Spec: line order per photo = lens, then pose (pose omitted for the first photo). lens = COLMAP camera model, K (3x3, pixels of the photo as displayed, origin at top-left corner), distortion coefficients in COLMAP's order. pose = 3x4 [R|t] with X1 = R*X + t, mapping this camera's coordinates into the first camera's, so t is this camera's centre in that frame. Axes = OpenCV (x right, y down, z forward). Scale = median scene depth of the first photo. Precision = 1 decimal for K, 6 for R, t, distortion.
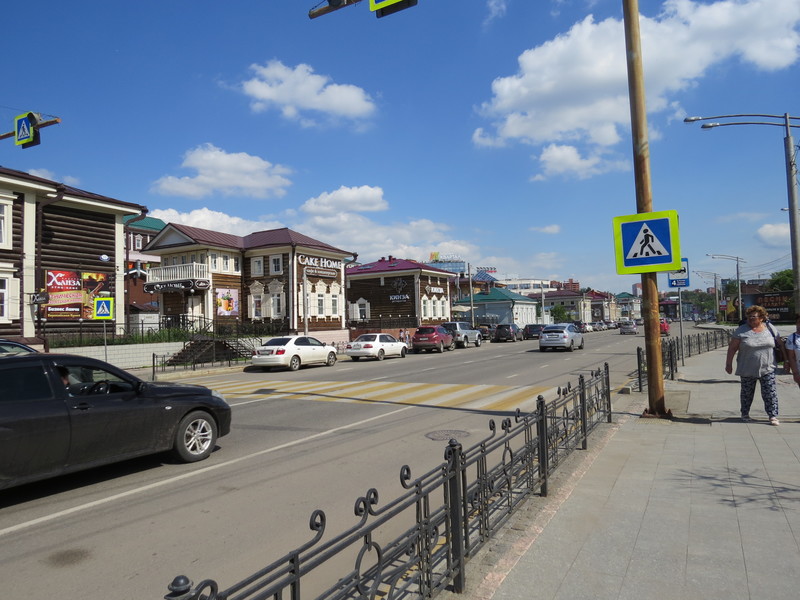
lens RADIAL K [[592.6, 0, 386.8], [0, 592.6, 299.0], [0, 0, 1]] dist [0.003962, 0.003242]
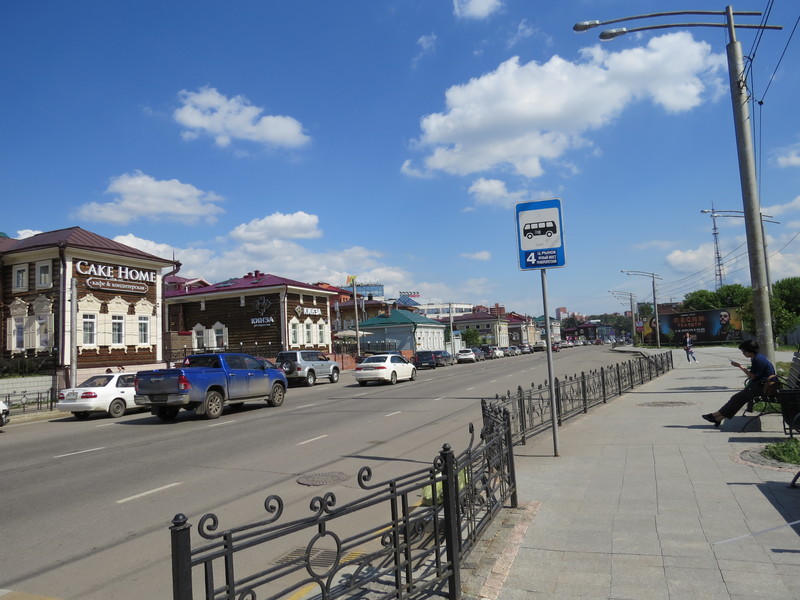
lens RADIAL K [[589.9, 0, 383.0], [0, 589.9, 300.0], [0, 0, 1]] dist [-0.003032, 0.003565]
pose [[0.994368, -0.007980, 0.105681, 0.144208], [0.012548, 0.999012, -0.042630, 0.008002], [-0.105236, 0.043716, 0.993486, 0.256887]]
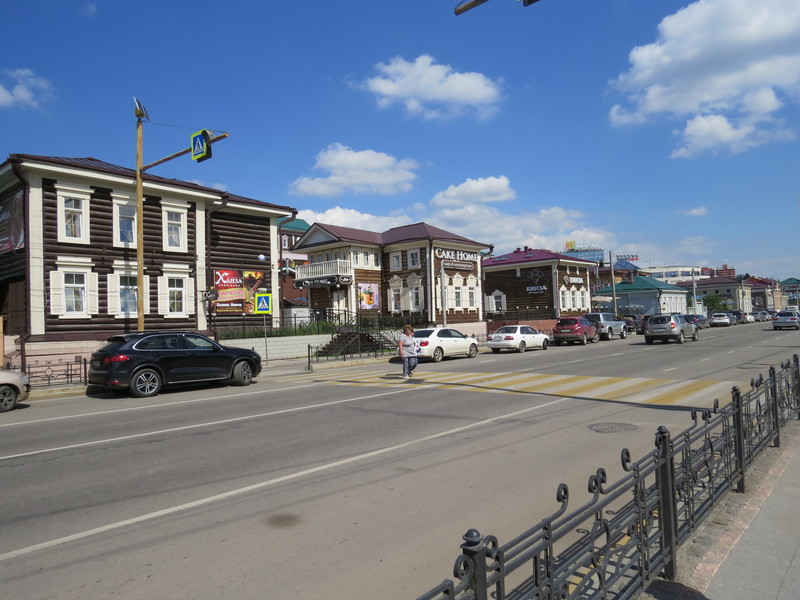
lens RADIAL K [[589.9, 0, 383.0], [0, 589.9, 300.0], [0, 0, 1]] dist [-0.003032, 0.003565]
pose [[0.975017, -0.015102, -0.221615, -0.014277], [0.018120, 0.999769, 0.011592, 0.000314], [0.221389, -0.015318, 0.975065, -0.008189]]
